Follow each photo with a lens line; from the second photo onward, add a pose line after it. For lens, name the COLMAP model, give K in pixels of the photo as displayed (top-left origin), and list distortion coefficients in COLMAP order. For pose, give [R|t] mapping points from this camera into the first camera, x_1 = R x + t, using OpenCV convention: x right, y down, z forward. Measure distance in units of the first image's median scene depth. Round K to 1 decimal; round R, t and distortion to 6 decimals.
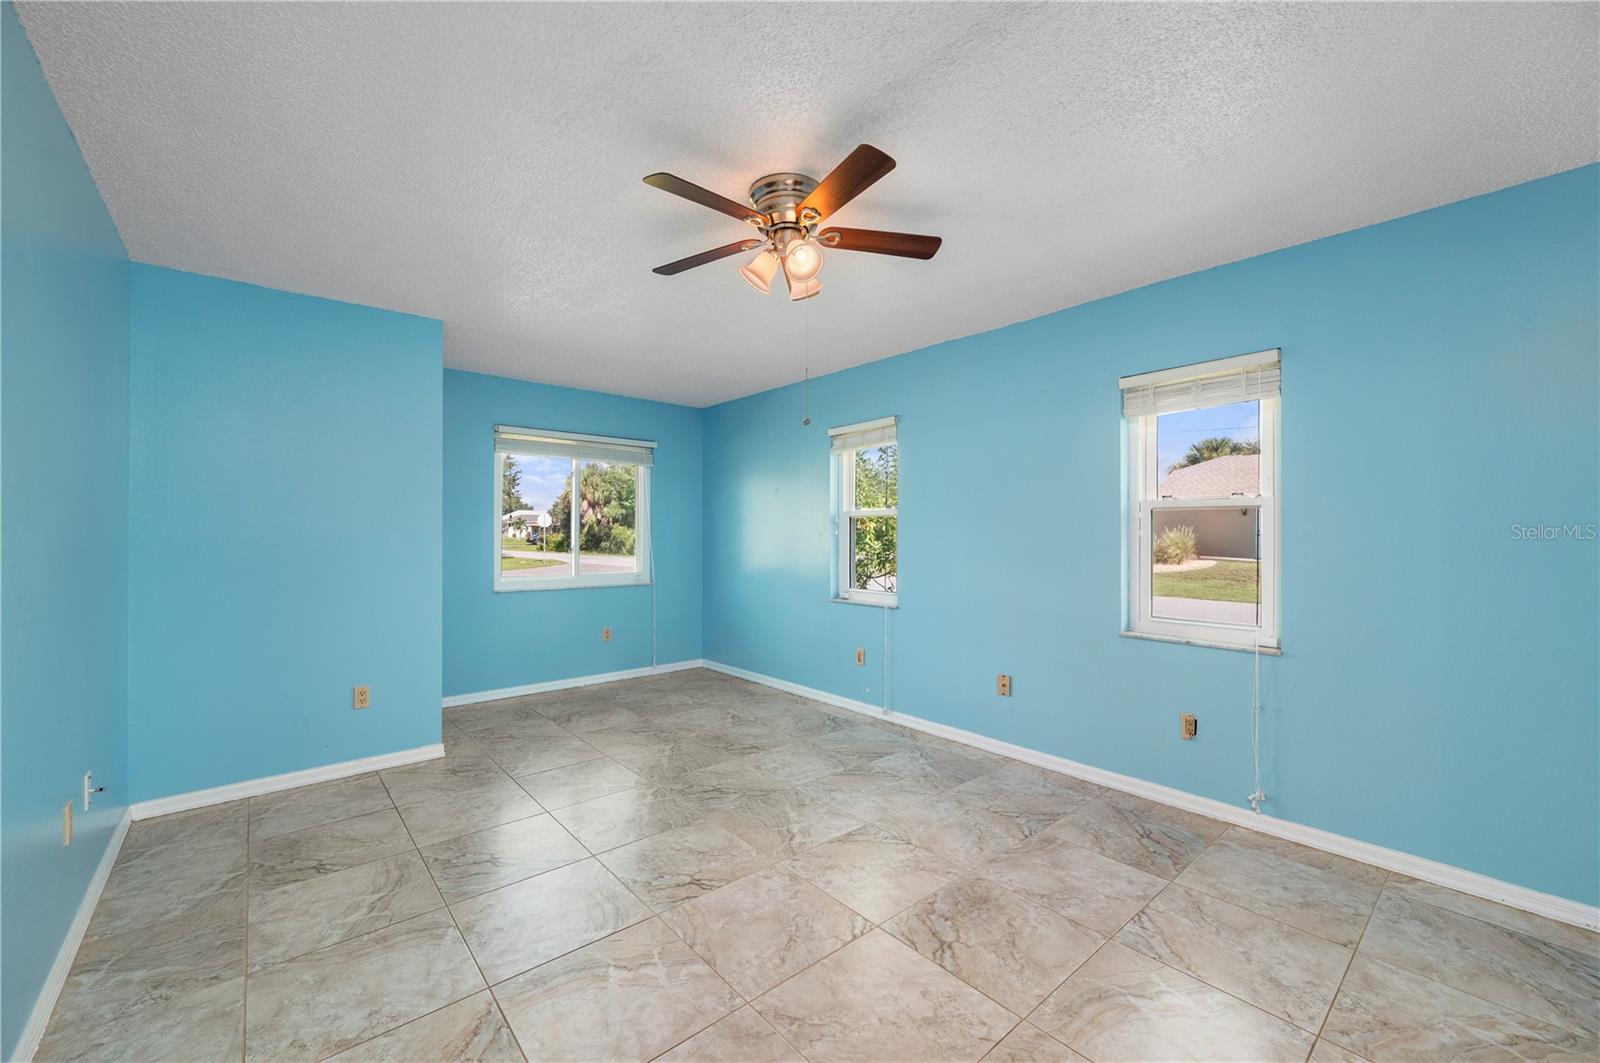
lens RADIAL K [[632.7, 0, 803.8], [0, 632.7, 537.2], [0, 0, 1]] dist [-0.001129, 0.000254]
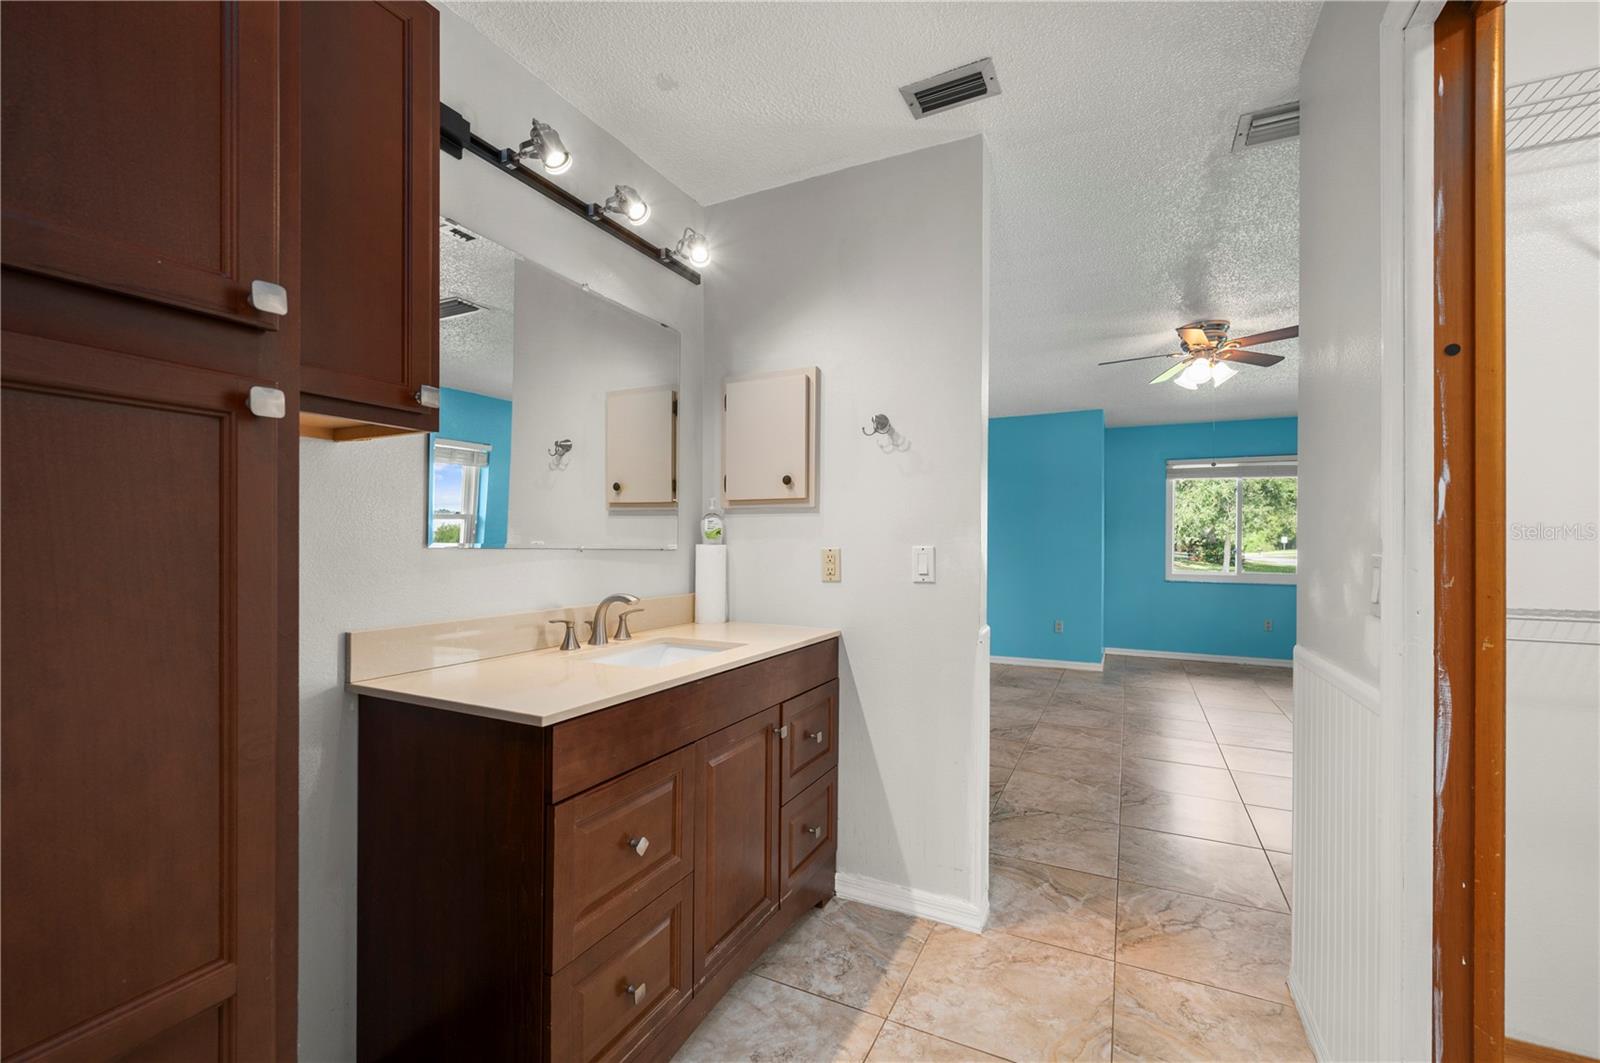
lens RADIAL K [[667.7, 0, 804.4], [0, 667.7, 542.1], [0, 0, 1]] dist [-0.000551, -0.000013]
pose [[0.390556, 0.000515, -0.920579, 0.779813], [-0.011947, 0.999918, -0.004509, 0.025721], [0.920502, 0.012759, 0.390530, -0.428541]]
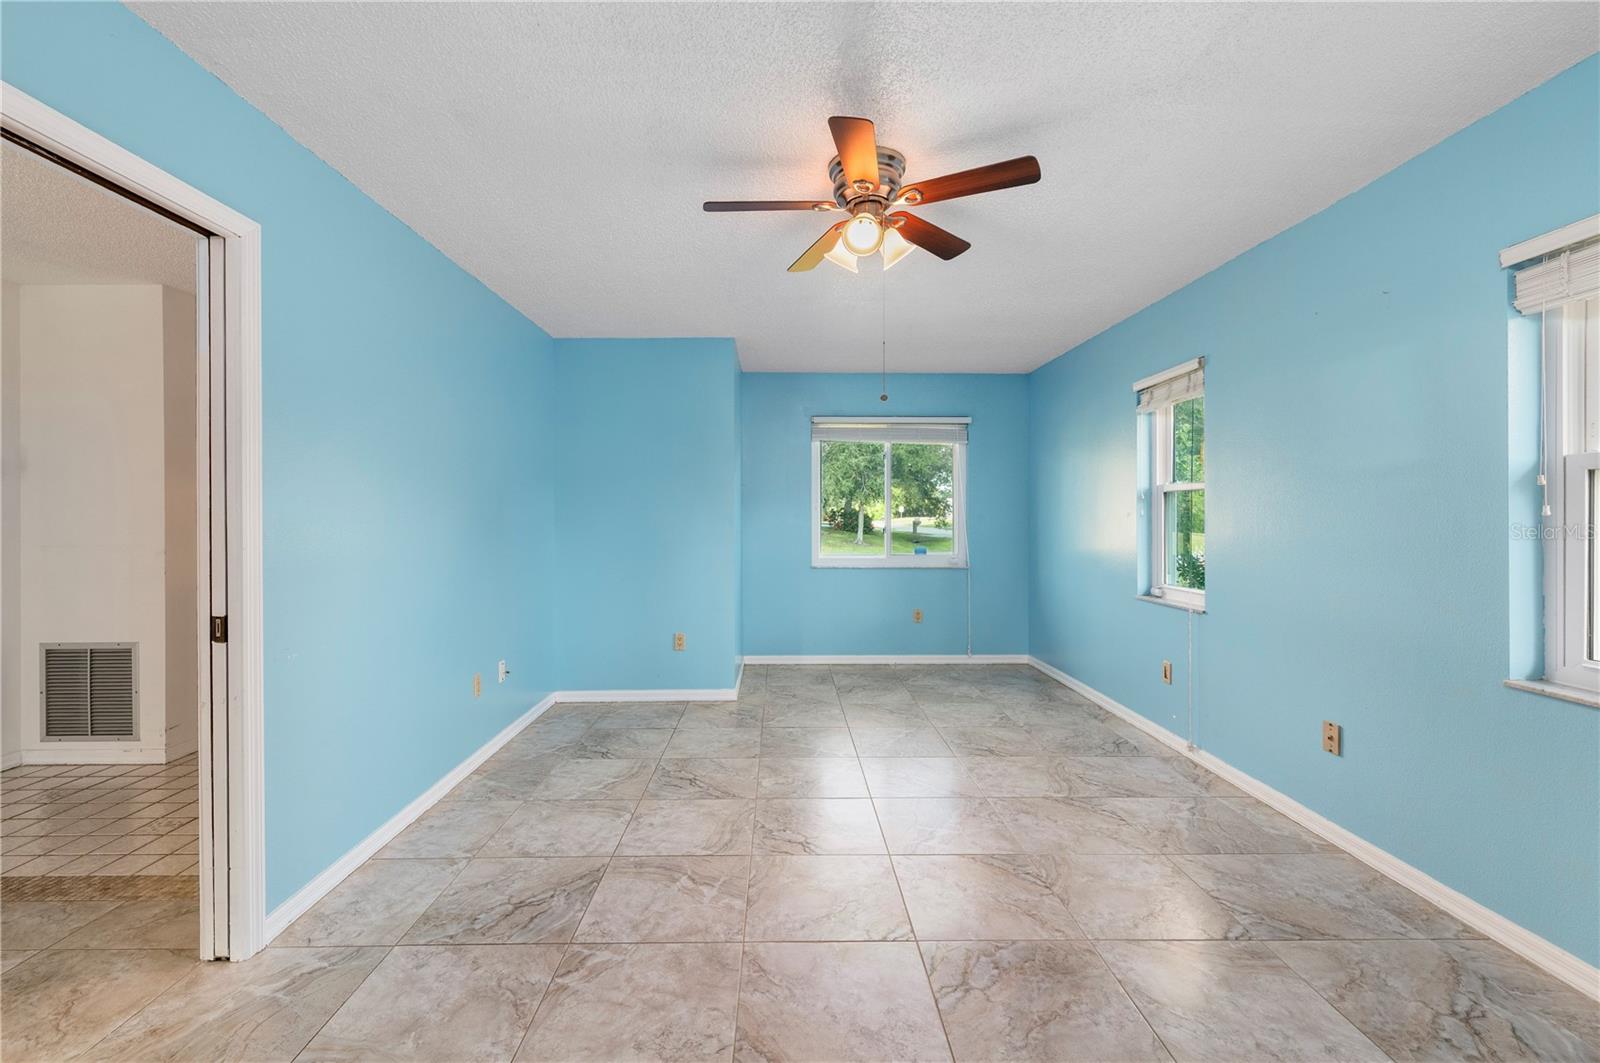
lens RADIAL K [[691.1, 0, 790.2], [0, 691.1, 523.0], [0, 0, 1]] dist [0.000923, 0.000211]
pose [[0.762815, 0.005197, -0.646596, 0.377372], [-0.000936, 0.999976, 0.006933, 0.000384], [0.646616, -0.004684, 0.762801, 0.071011]]
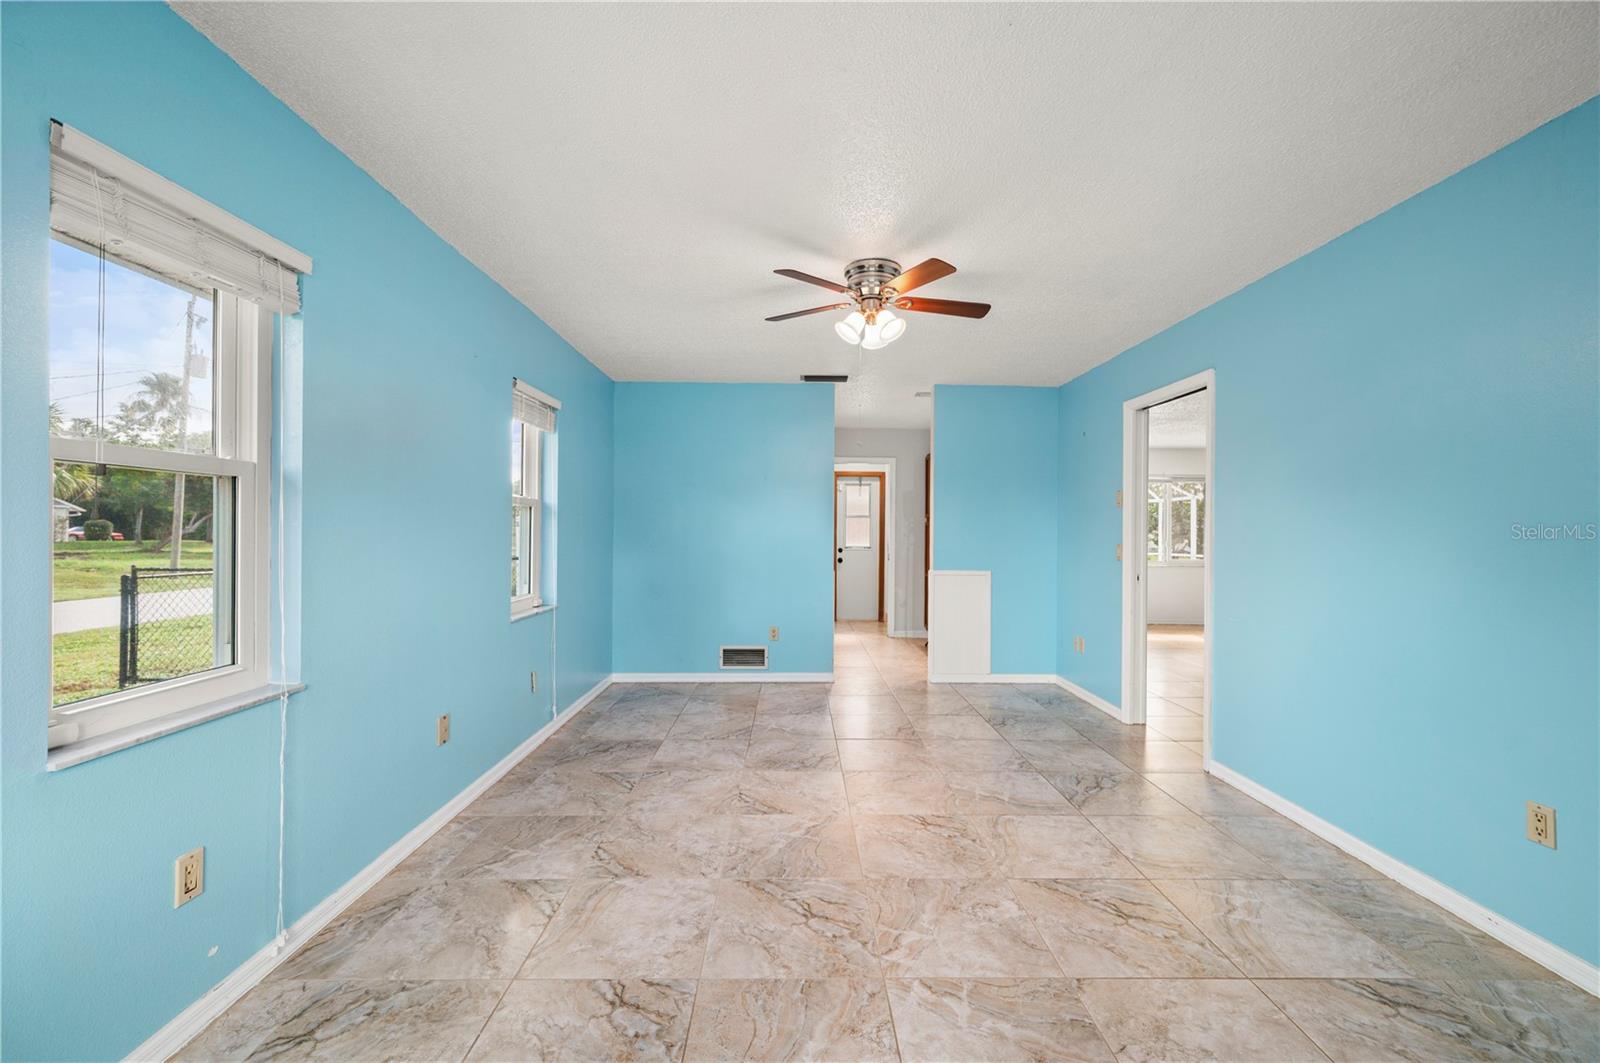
lens RADIAL K [[632.7, 0, 803.8], [0, 632.7, 537.2], [0, 0, 1]] dist [-0.001129, 0.000254]
pose [[-0.763105, -0.013474, 0.646134, -0.509969], [-0.005111, 0.999877, 0.014814, -0.002525], [-0.646254, 0.008002, -0.763080, 1.385057]]
